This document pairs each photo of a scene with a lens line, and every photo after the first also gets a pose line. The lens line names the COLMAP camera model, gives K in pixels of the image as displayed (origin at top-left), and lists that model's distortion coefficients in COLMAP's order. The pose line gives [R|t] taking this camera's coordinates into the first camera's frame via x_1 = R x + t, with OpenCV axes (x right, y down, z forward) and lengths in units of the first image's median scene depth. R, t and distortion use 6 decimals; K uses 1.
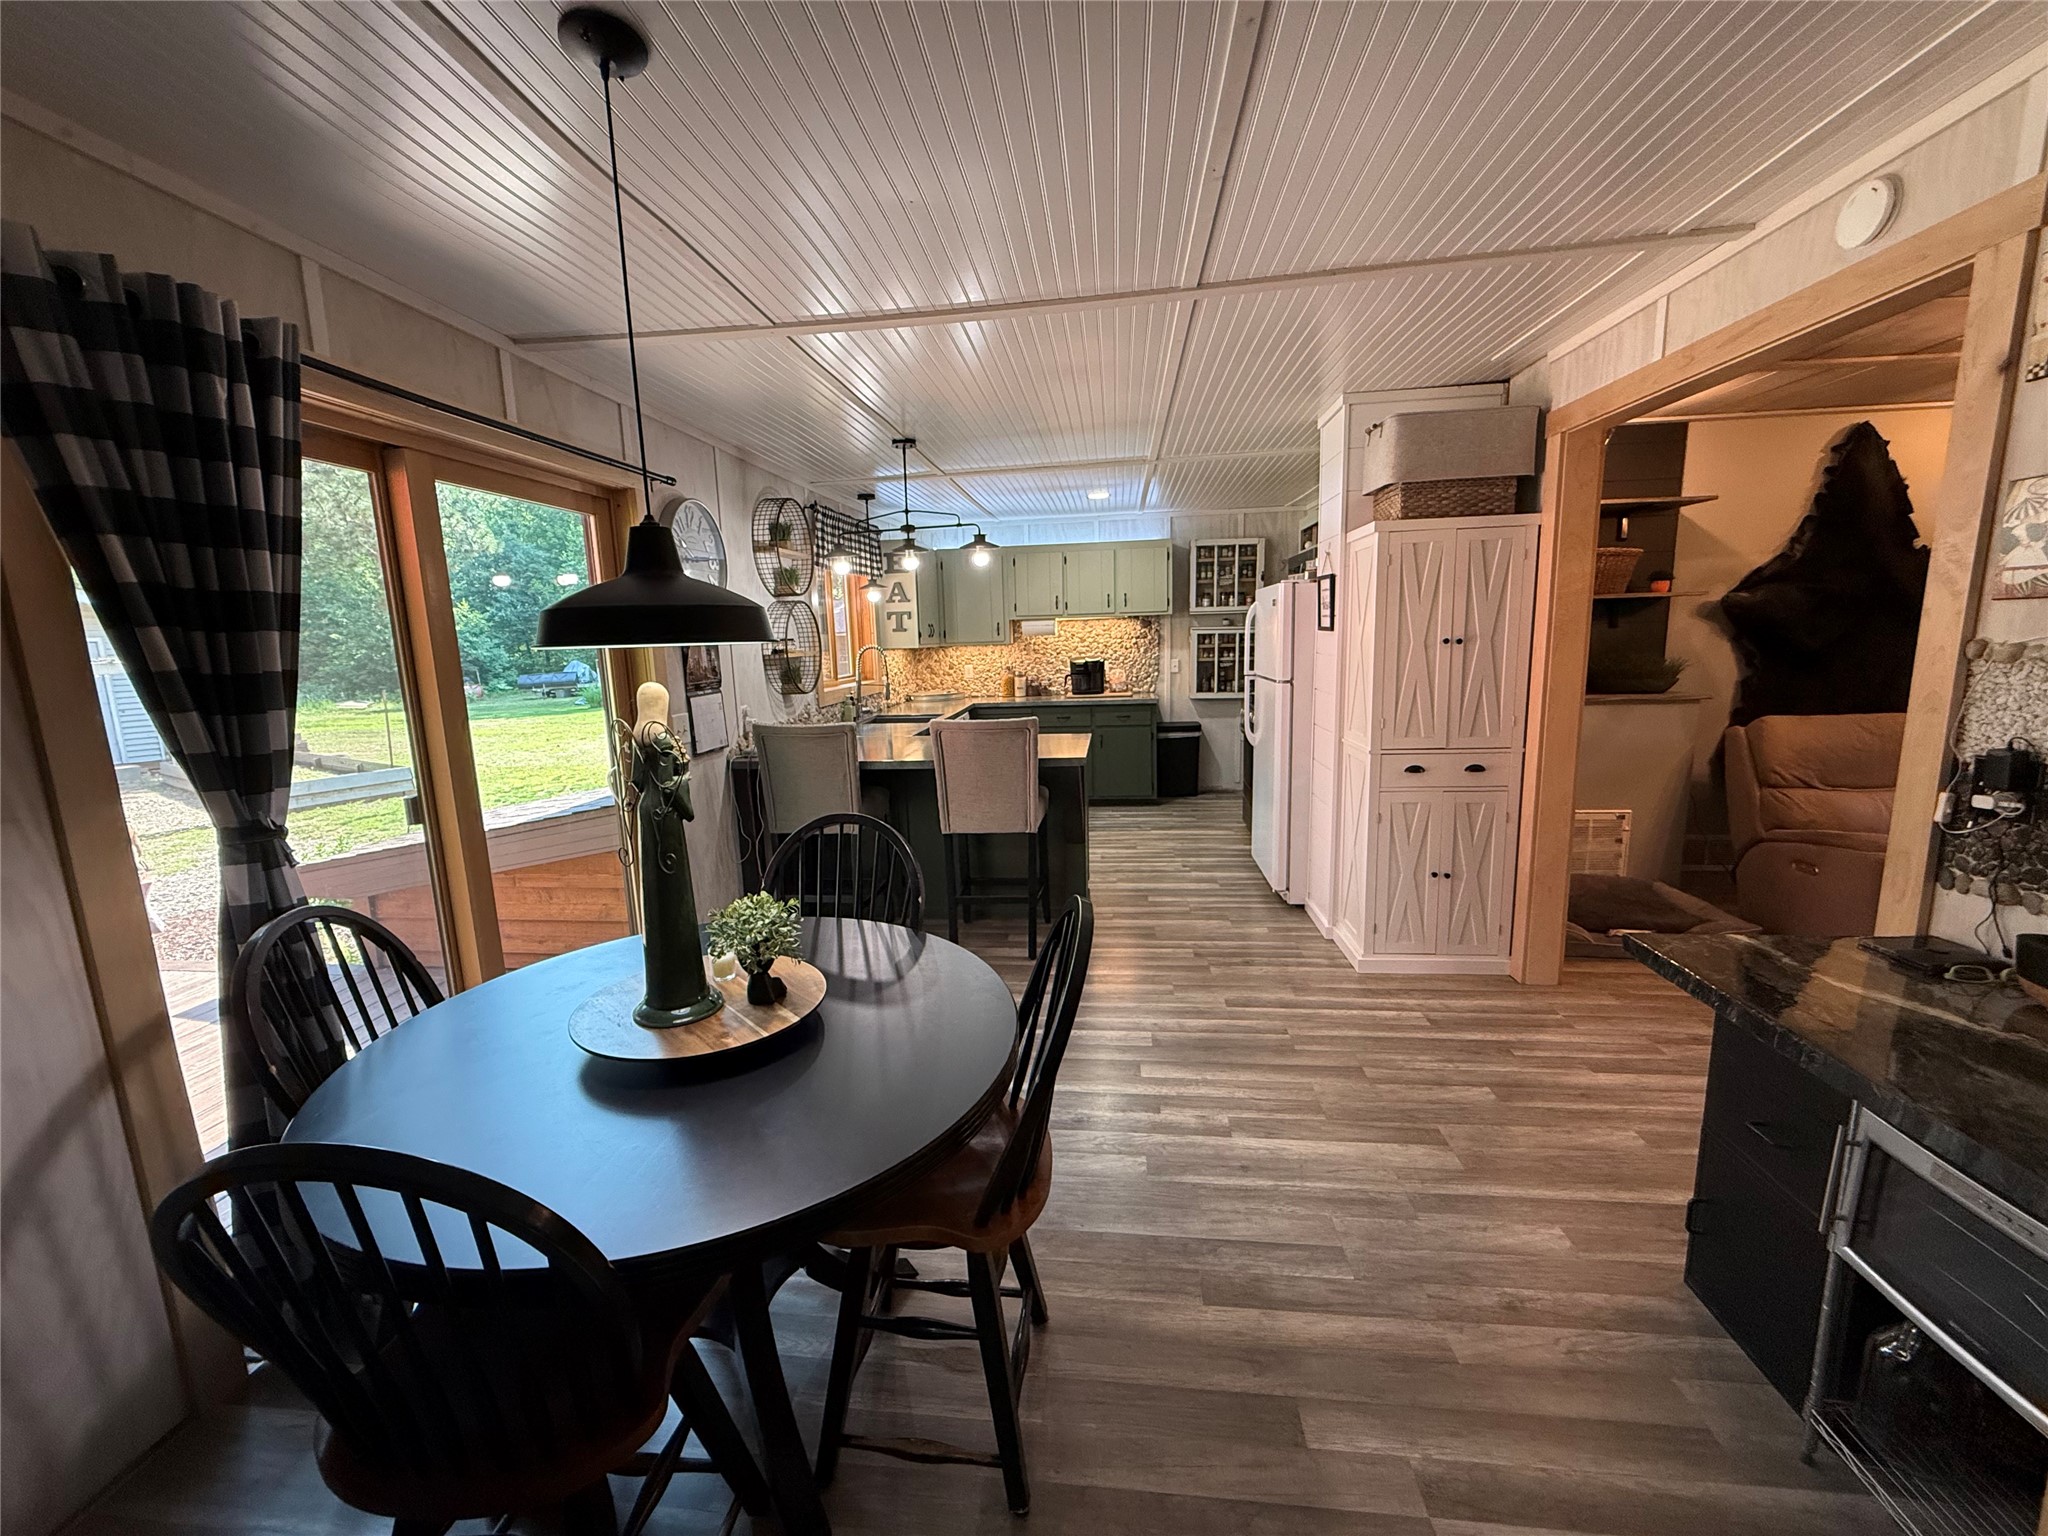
lens RADIAL K [[815.3, 0, 1013.7], [0, 815.3, 766.3], [0, 0, 1]] dist [0.000651, 0.000191]
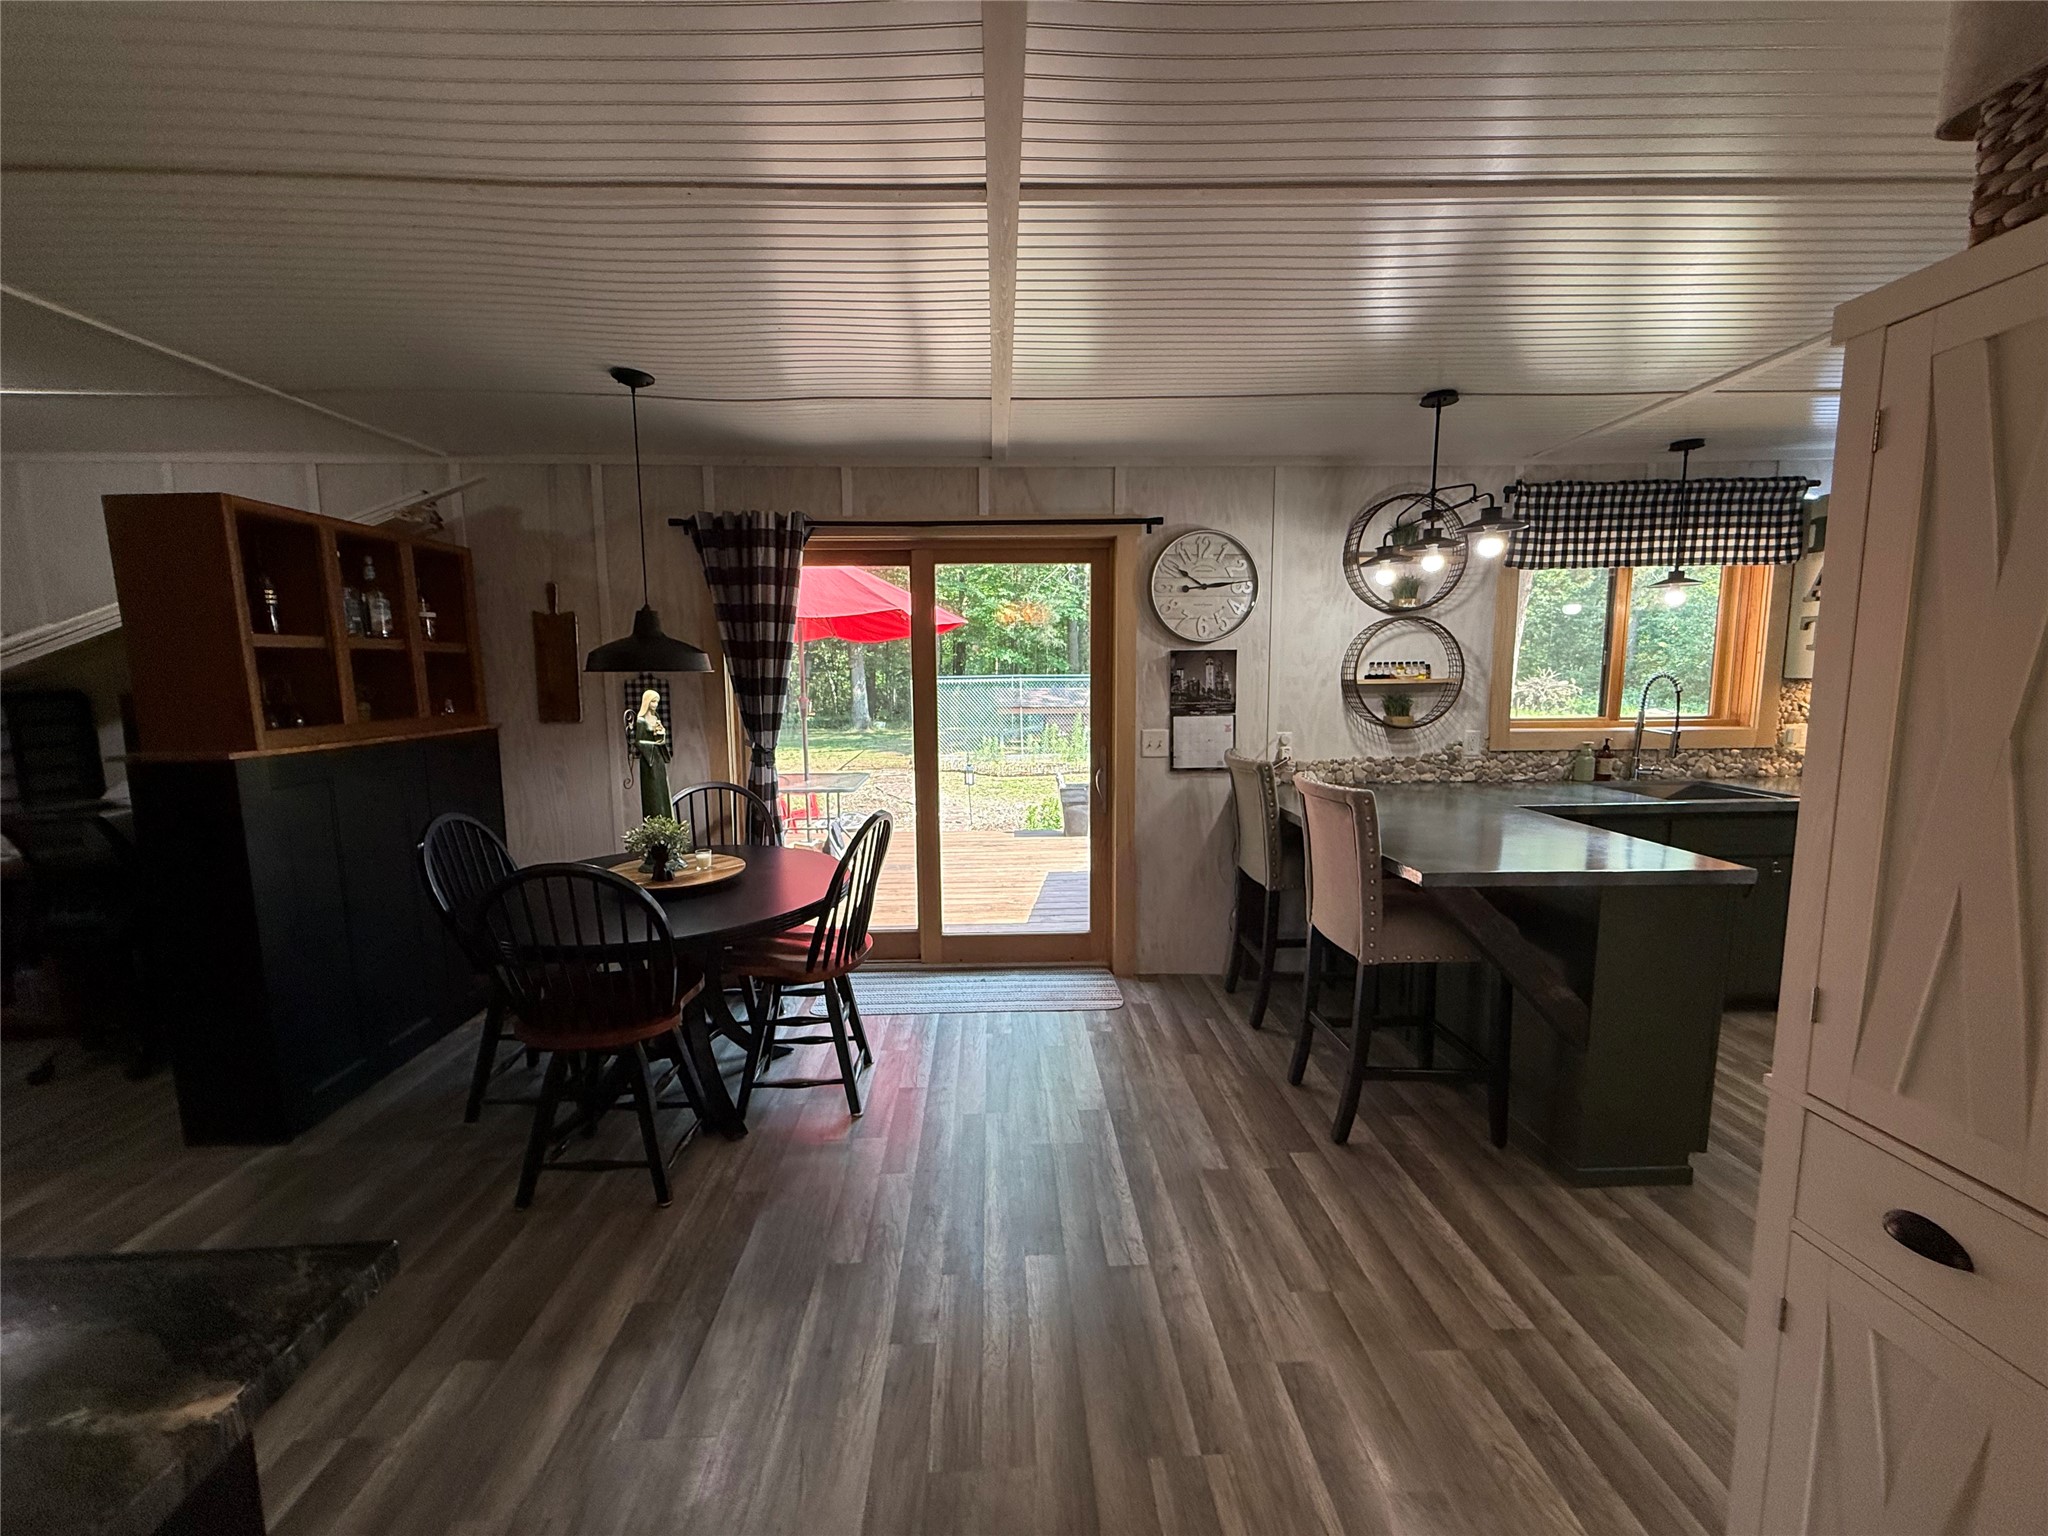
lens RADIAL K [[815.3, 0, 1019.8], [0, 815.3, 768.0], [0, 0, 1]] dist [0.000651, 0.000191]
pose [[0.149392, 0.146746, -0.977828, 0.701239], [-0.152252, 0.980546, 0.123893, -0.131041], [0.976986, 0.130368, 0.168829, 0.685735]]
